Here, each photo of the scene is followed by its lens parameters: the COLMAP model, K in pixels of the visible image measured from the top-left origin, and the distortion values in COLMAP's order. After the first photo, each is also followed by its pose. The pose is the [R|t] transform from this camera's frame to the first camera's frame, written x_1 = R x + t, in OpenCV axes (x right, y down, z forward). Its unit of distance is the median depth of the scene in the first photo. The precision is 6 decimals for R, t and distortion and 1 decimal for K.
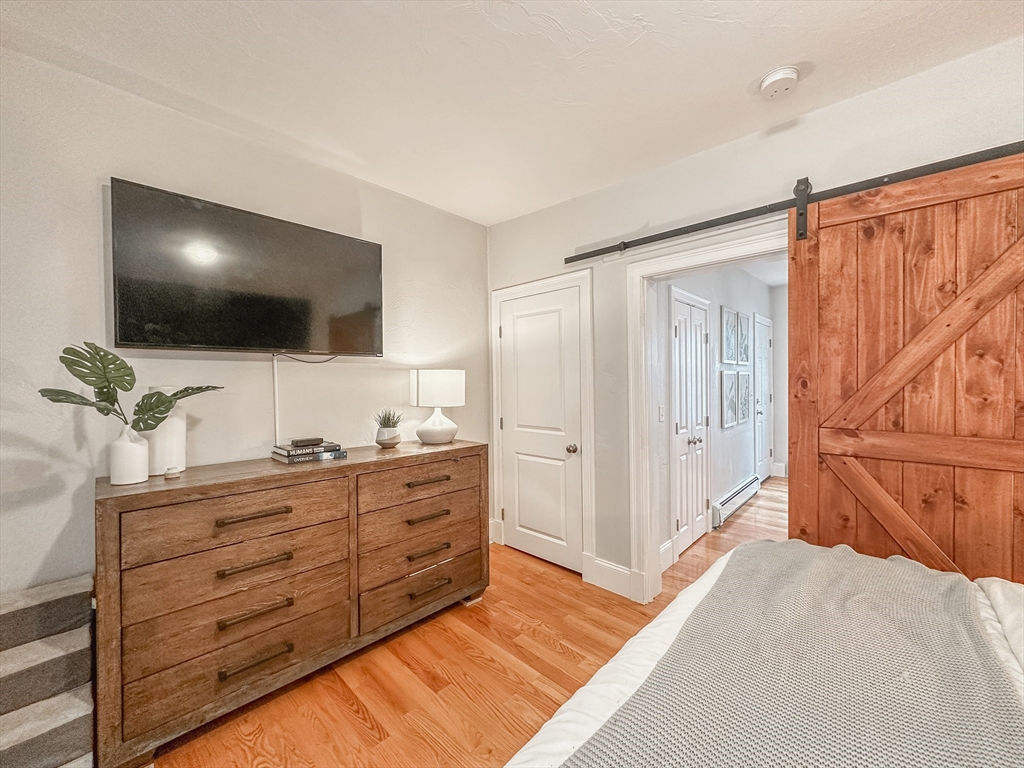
lens RADIAL K [[407.2, 0, 510.1], [0, 407.2, 383.4], [0, 0, 1]] dist [-0.002371, 0.000195]
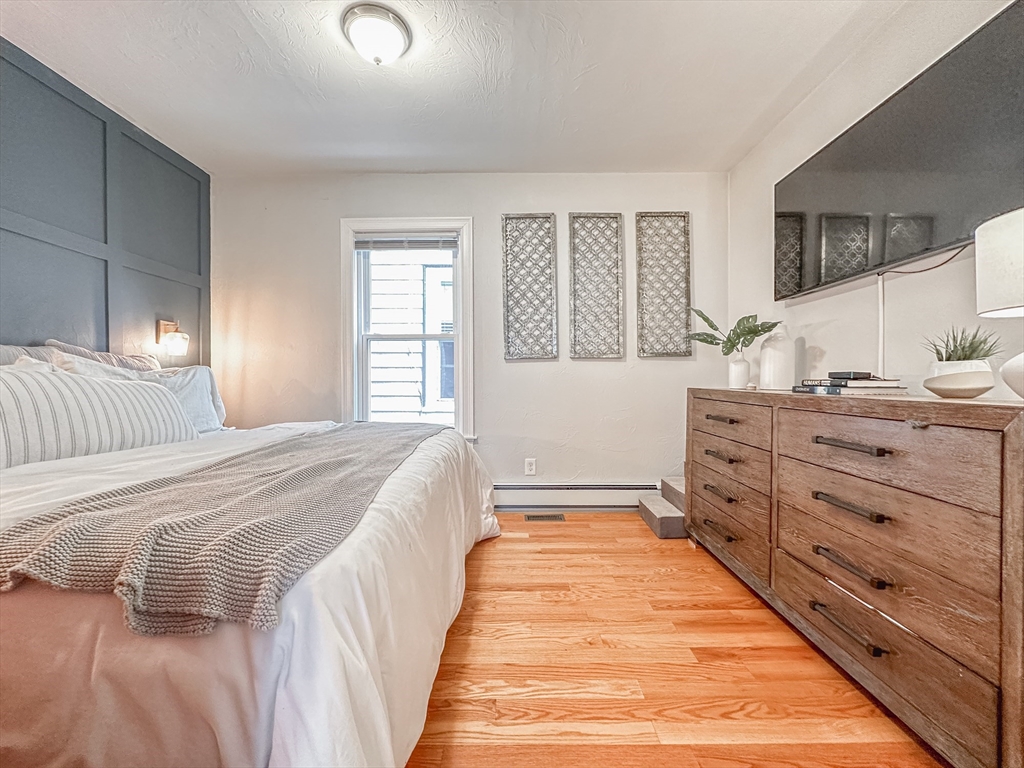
lens RADIAL K [[407.2, 0, 512.5], [0, 407.2, 381.8], [0, 0, 1]] dist [-0.002371, 0.000195]
pose [[-0.720281, 0.006554, -0.693651, 0.604273], [0.001825, 0.999970, 0.007554, 0.156569], [0.693680, 0.004176, -0.720272, 1.181949]]
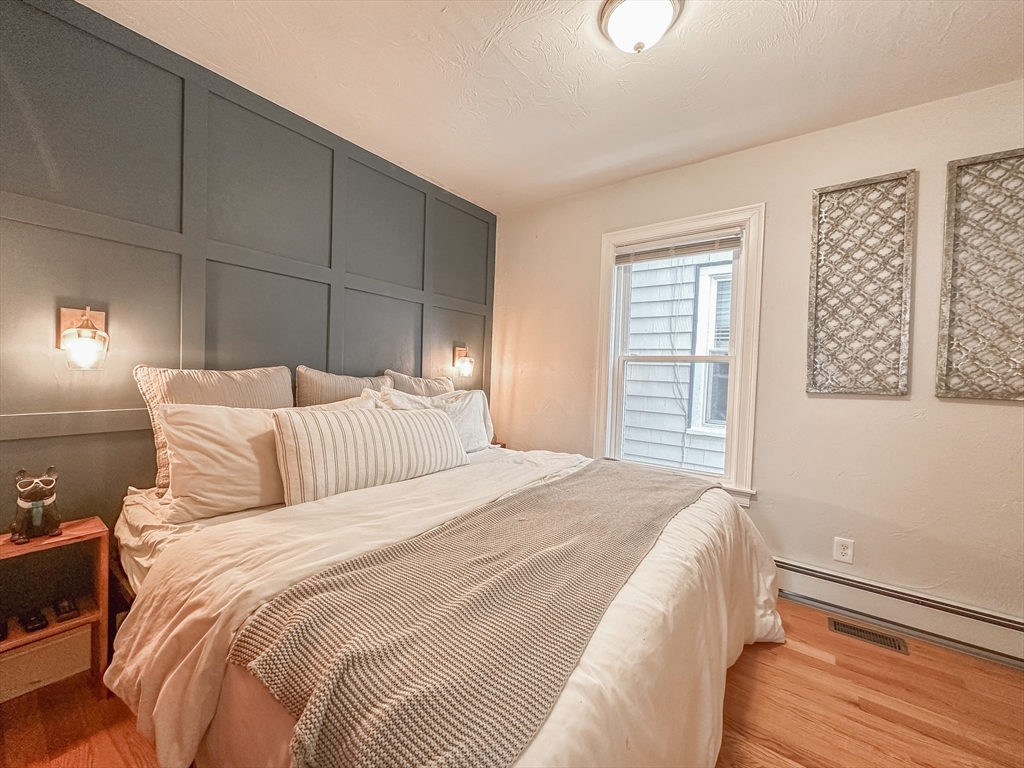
lens RADIAL K [[407.2, 0, 509.7], [0, 407.2, 382.5], [0, 0, 1]] dist [-0.002371, 0.000195]
pose [[-0.991877, -0.028769, -0.123901, 0.549122], [-0.033030, 0.998927, 0.032469, 0.099260], [0.122834, 0.036298, -0.991763, 1.114156]]
